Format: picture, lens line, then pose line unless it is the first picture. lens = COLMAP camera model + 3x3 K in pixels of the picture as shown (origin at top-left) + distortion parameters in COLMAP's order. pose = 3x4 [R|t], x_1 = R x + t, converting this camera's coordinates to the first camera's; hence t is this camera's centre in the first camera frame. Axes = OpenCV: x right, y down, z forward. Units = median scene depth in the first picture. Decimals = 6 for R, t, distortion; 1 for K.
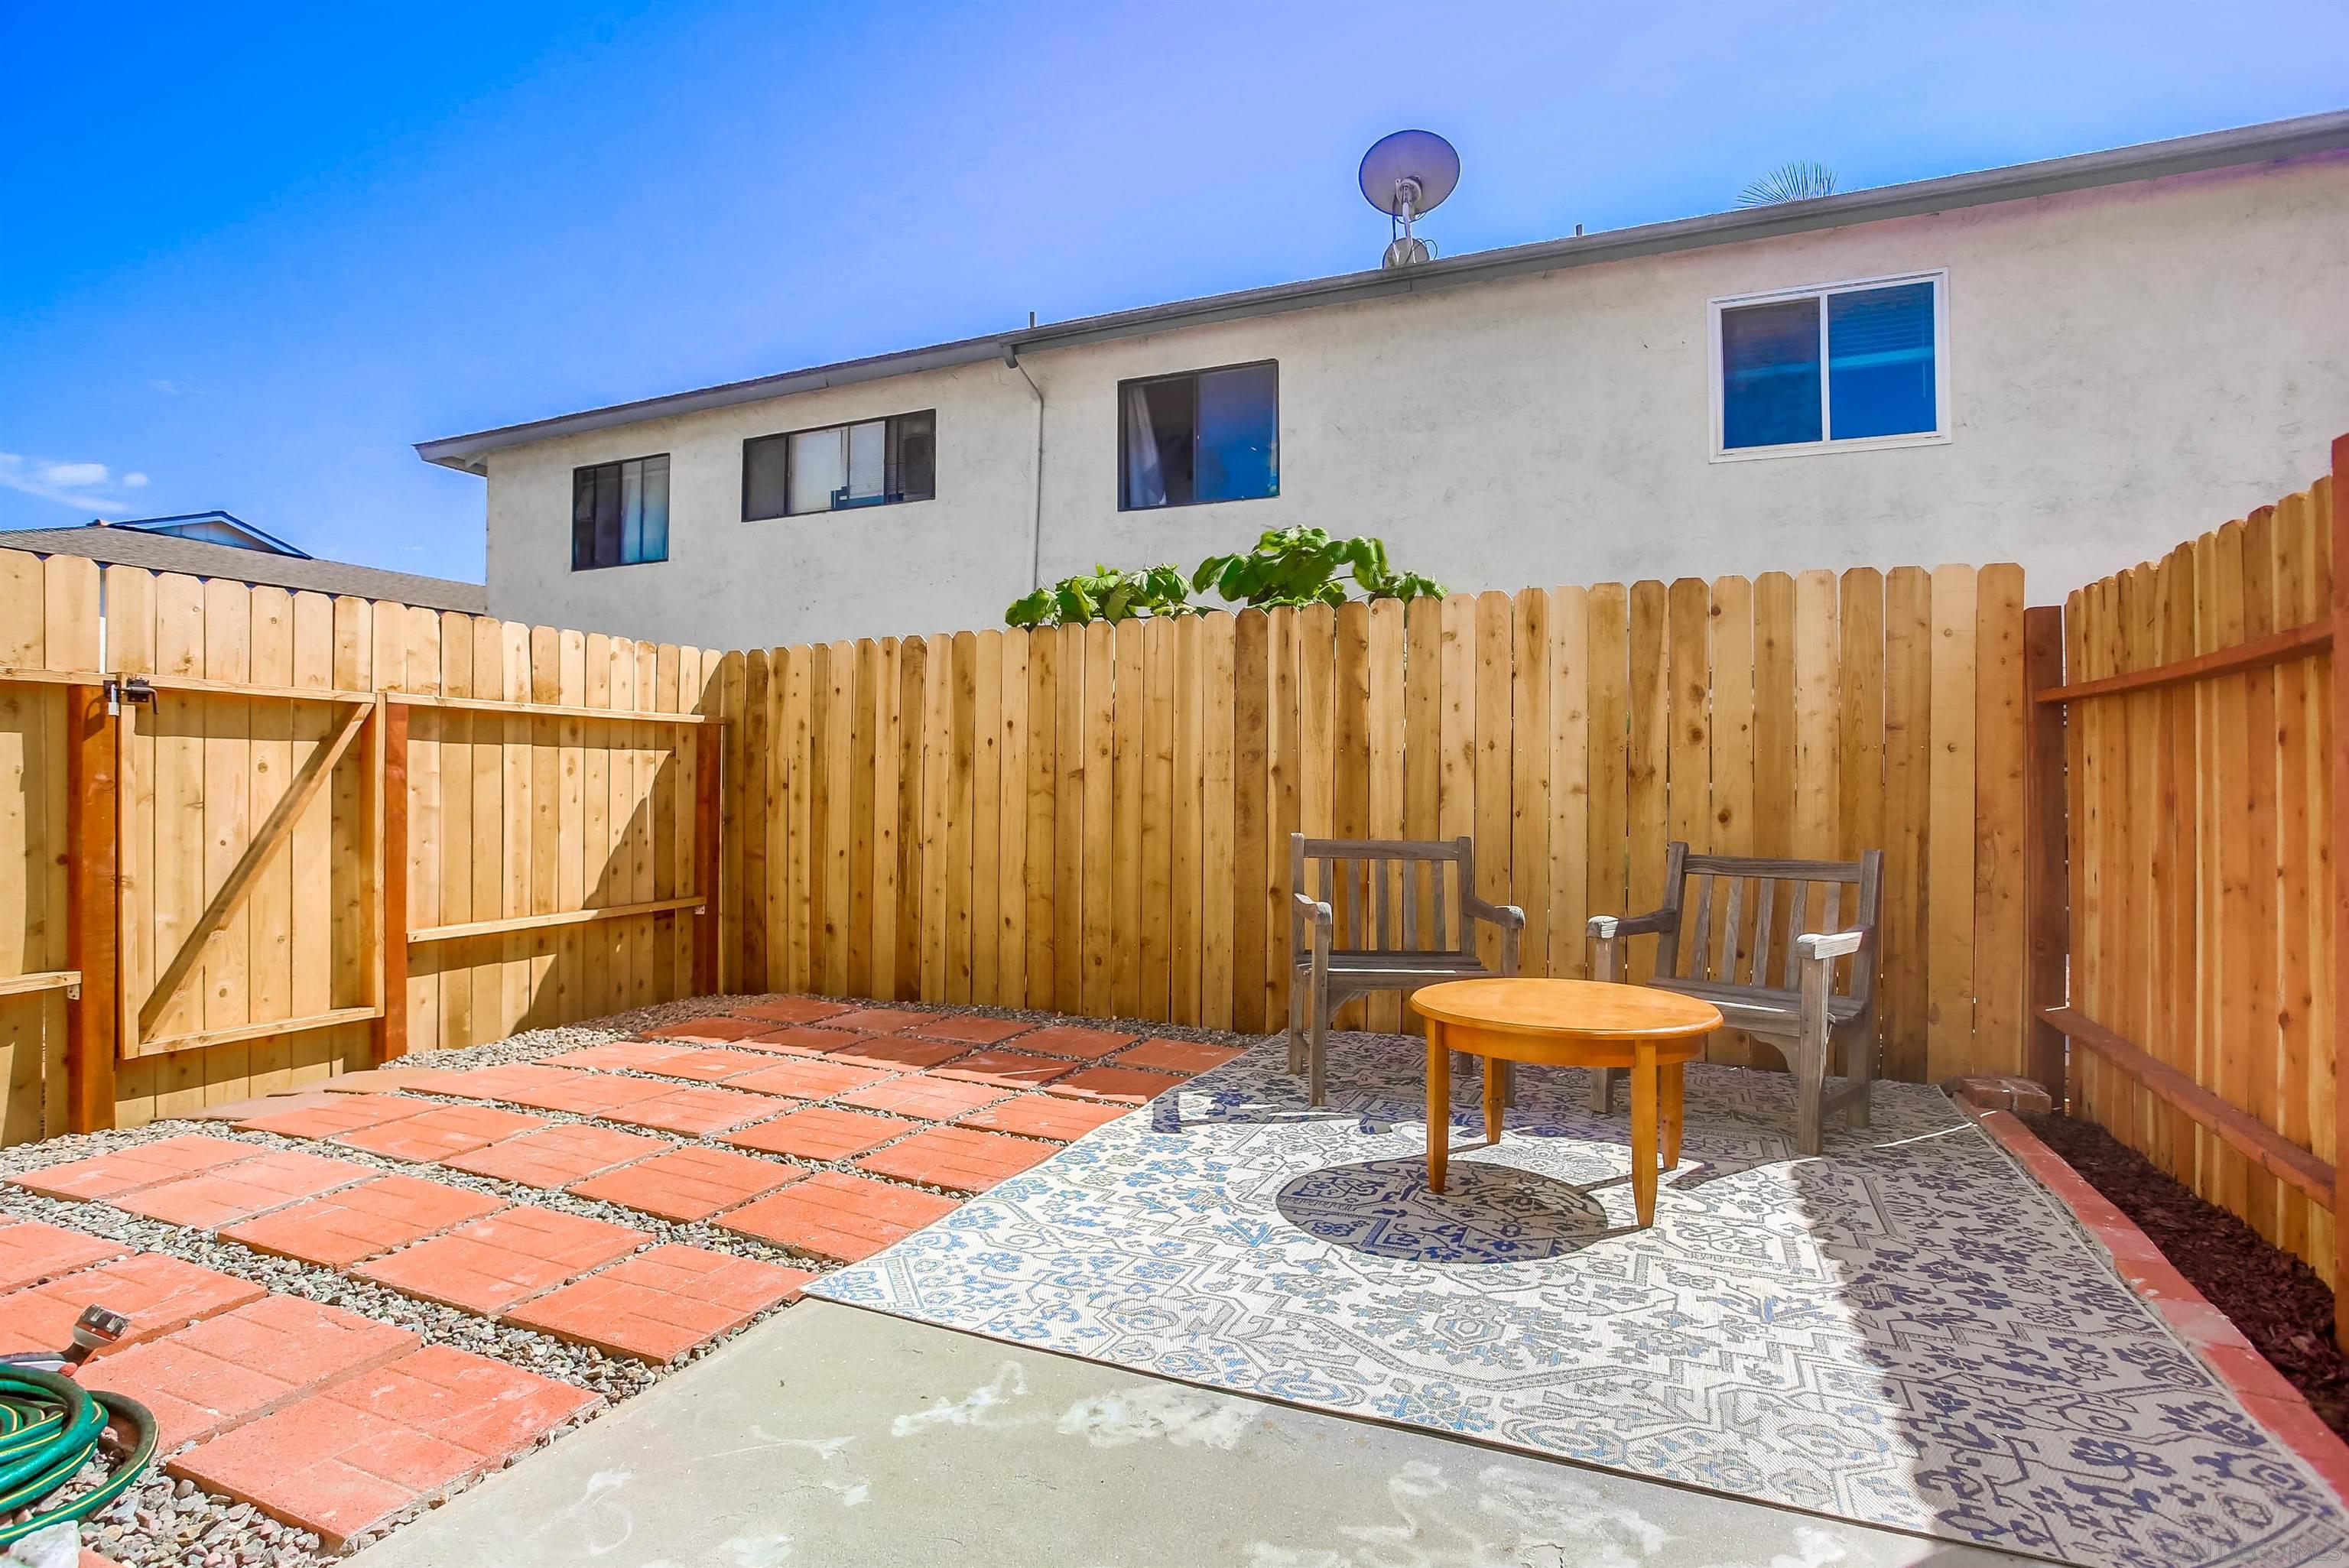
lens RADIAL K [[1187.7, 0, 1161.1], [0, 1187.7, 769.5], [0, 0, 1]] dist [-0.076407, 0.032638]
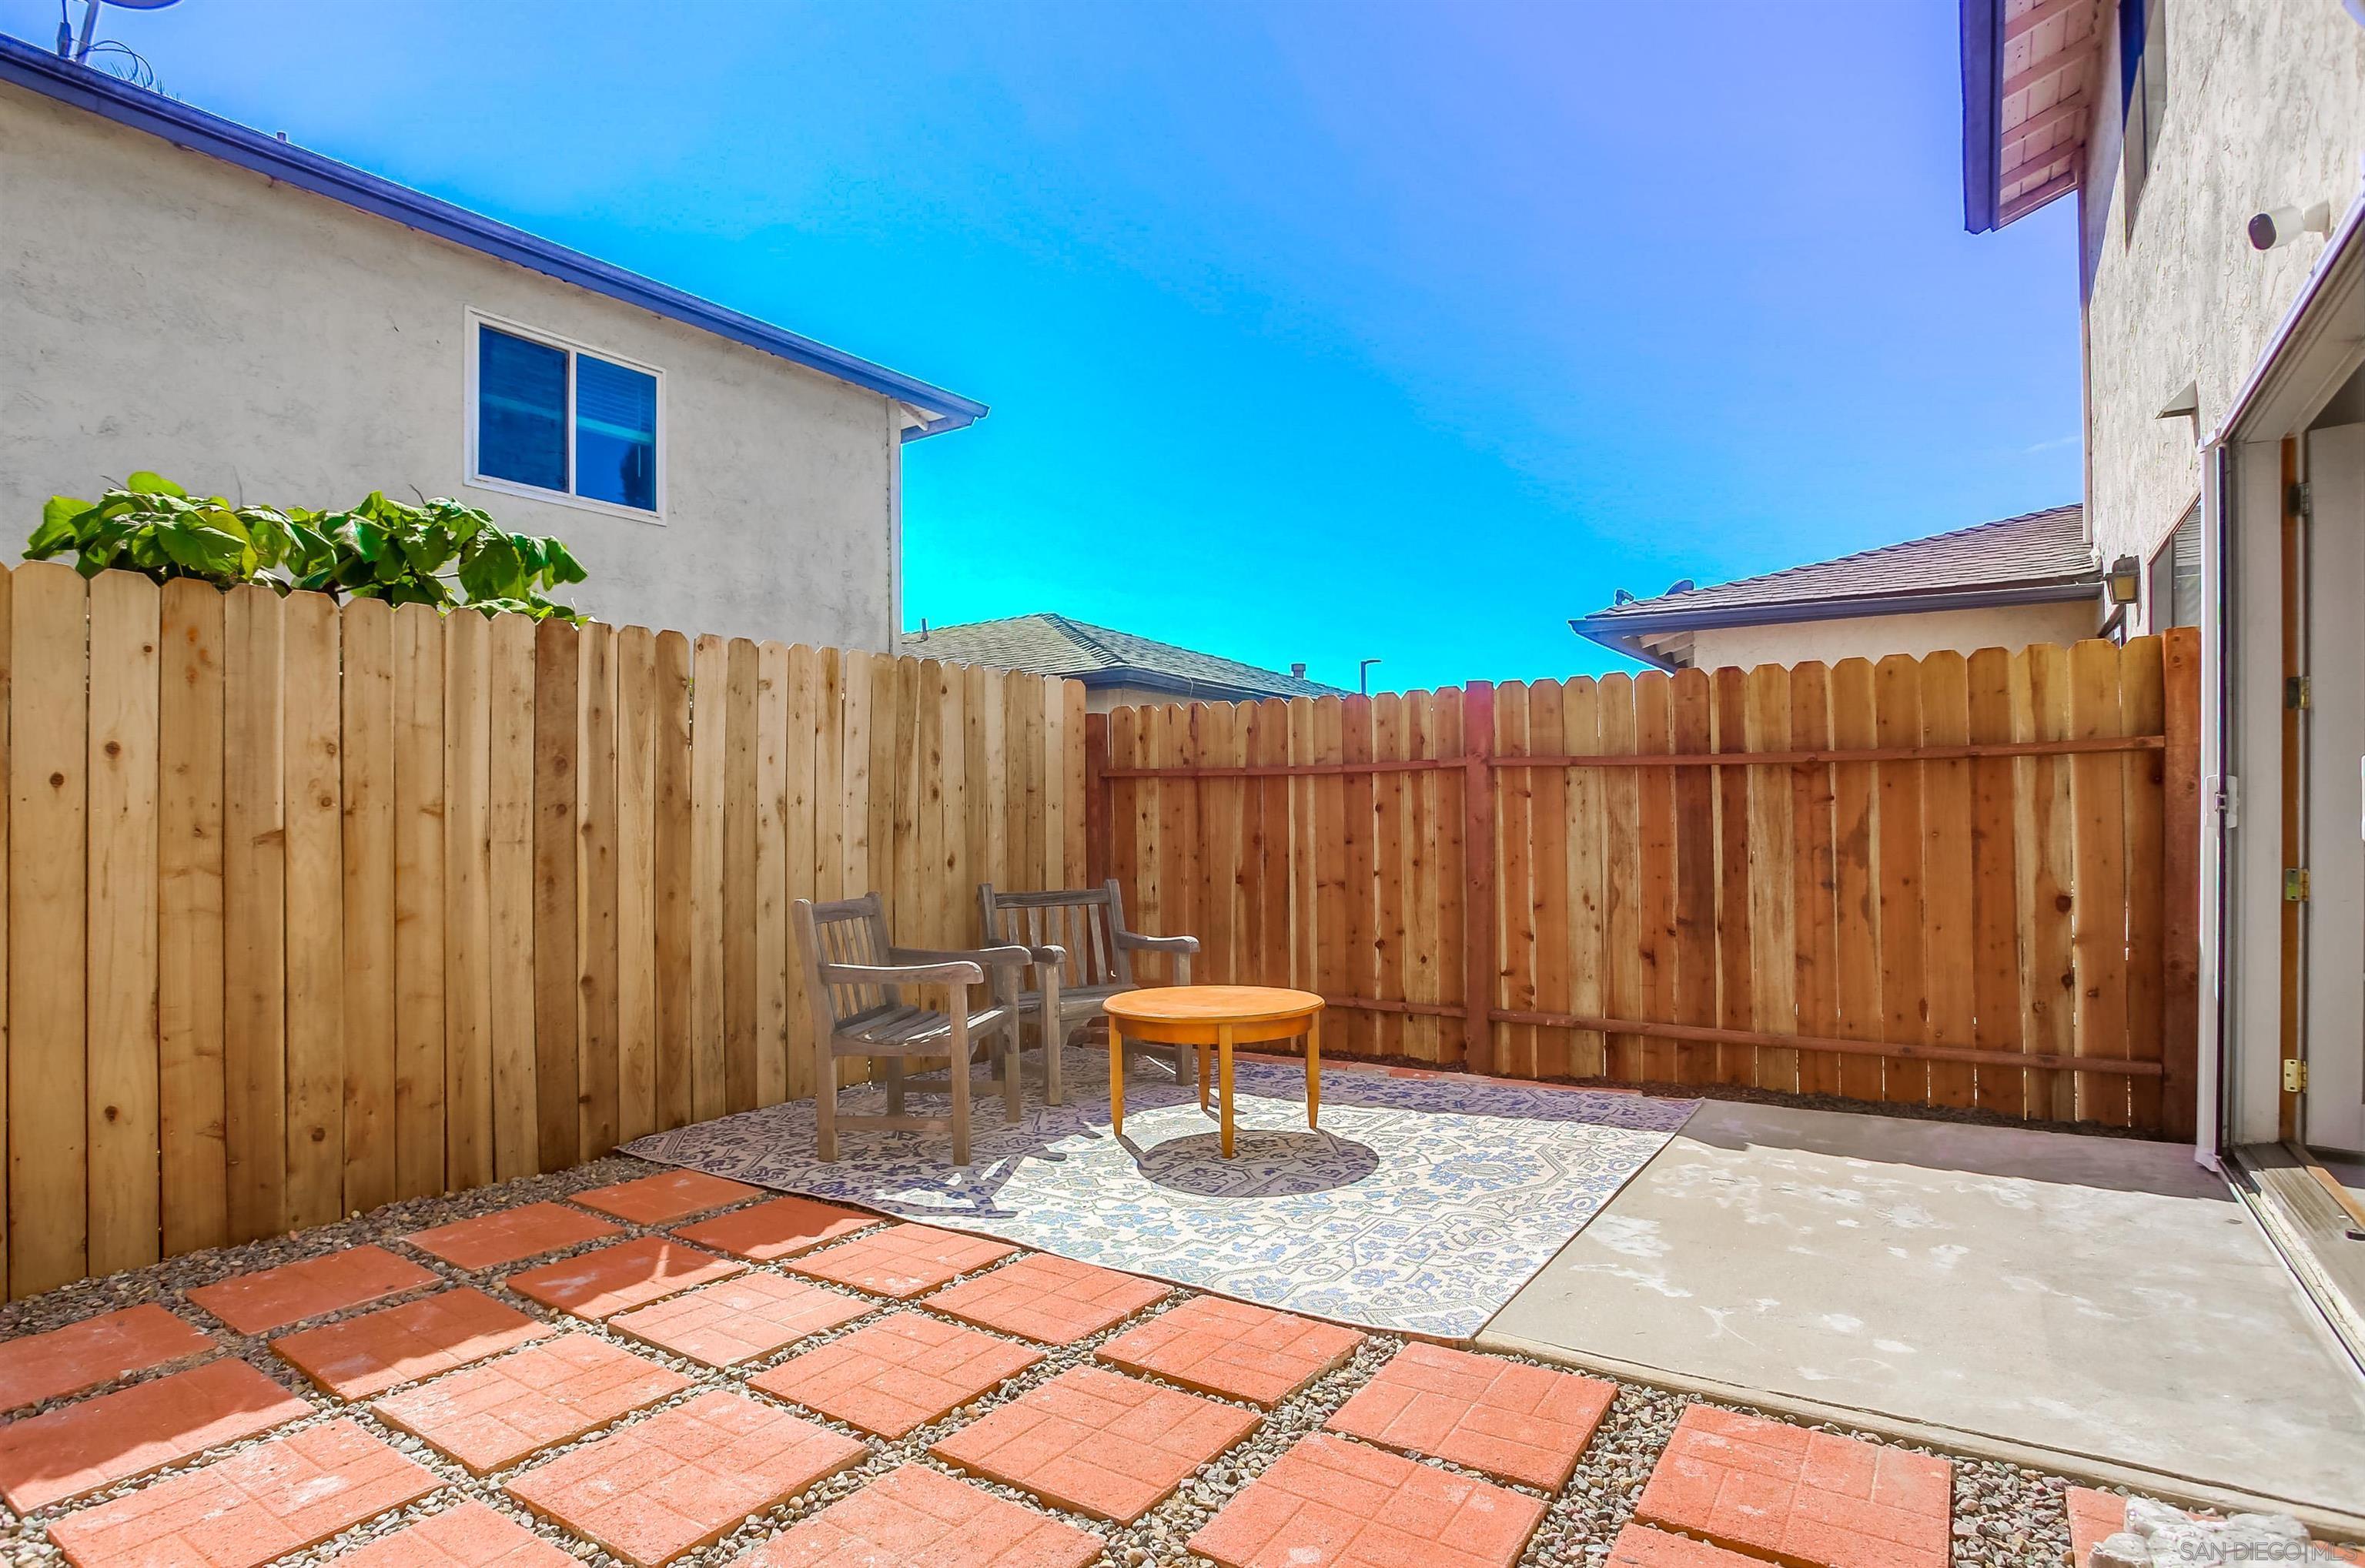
lens RADIAL K [[1195.8, 0, 1221.2], [0, 1195.8, 816.9], [0, 0, 1]] dist [-0.076407, 0.032638]
pose [[0.175934, -0.006079, 0.984383, -0.627214], [-0.002563, 0.999975, 0.006634, -0.013515], [-0.984399, -0.003690, 0.175914, 0.466080]]
